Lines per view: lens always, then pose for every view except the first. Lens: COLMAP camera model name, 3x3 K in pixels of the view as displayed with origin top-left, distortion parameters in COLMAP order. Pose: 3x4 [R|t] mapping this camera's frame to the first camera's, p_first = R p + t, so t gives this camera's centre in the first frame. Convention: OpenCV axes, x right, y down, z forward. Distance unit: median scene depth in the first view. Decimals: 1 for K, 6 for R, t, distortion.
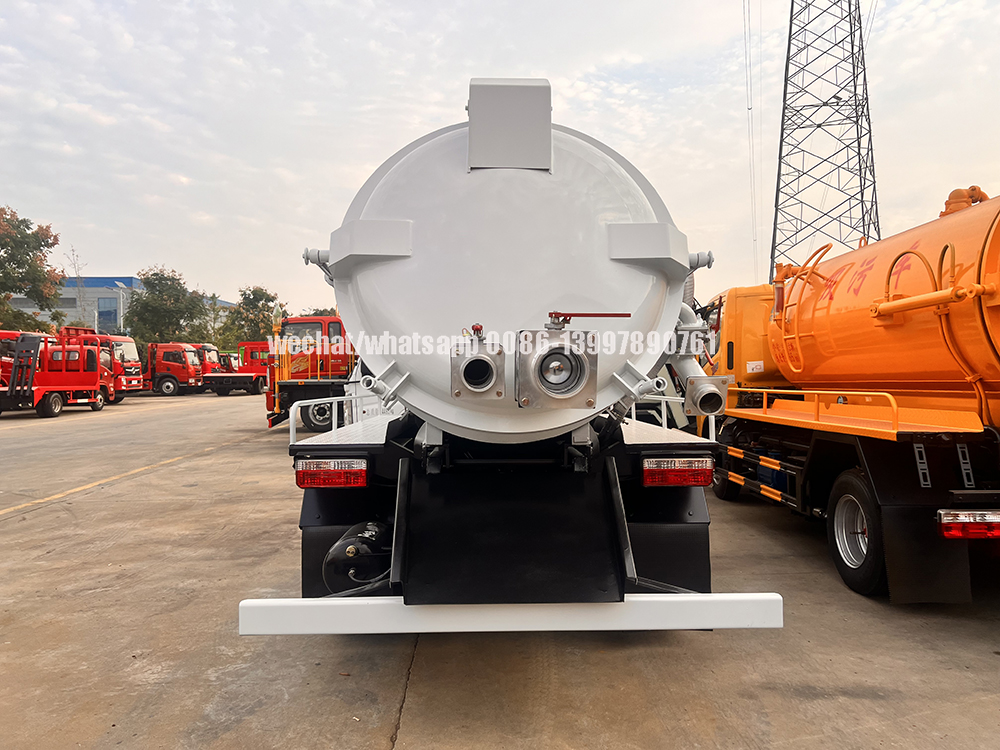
lens RADIAL K [[743.5, 0, 485.3], [0, 743.5, 378.5], [0, 0, 1]] dist [0.062294, -0.068978]
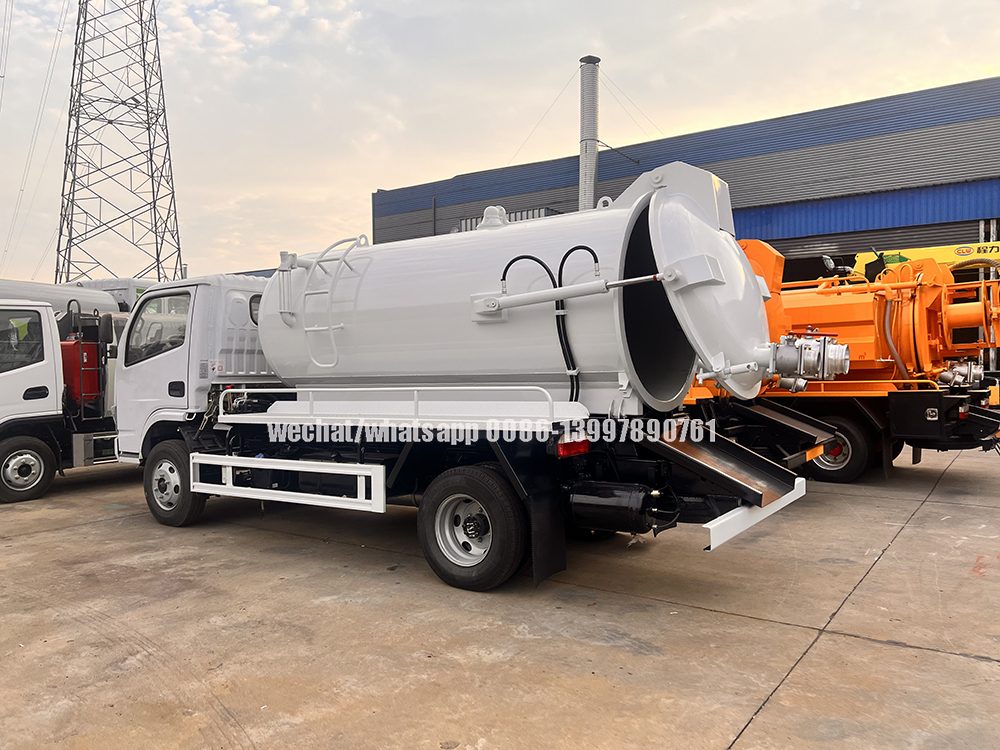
lens RADIAL K [[758.8, 0, 500.0], [0, 758.8, 375.0], [0, 0, 1]] dist [0.051147, -0.057736]
pose [[0.570227, -0.001001, 0.821487, -1.308704], [0.009506, 0.999940, -0.005380, 0.020096], [-0.821432, 0.010877, 0.570202, 0.402577]]
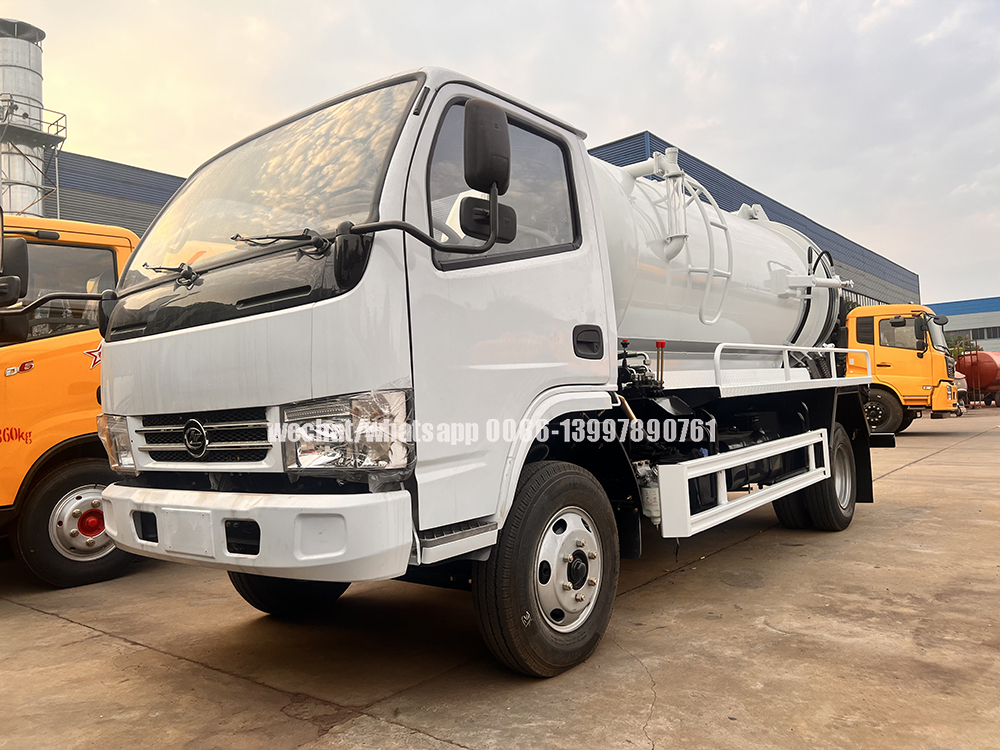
lens RADIAL K [[758.8, 0, 500.0], [0, 758.8, 375.0], [0, 0, 1]] dist [0.051147, -0.057736]
pose [[-0.782285, 0.076173, 0.618246, -0.667320], [0.066336, 0.997039, -0.038907, 0.100737], [-0.619378, 0.010576, -0.785021, 2.839588]]
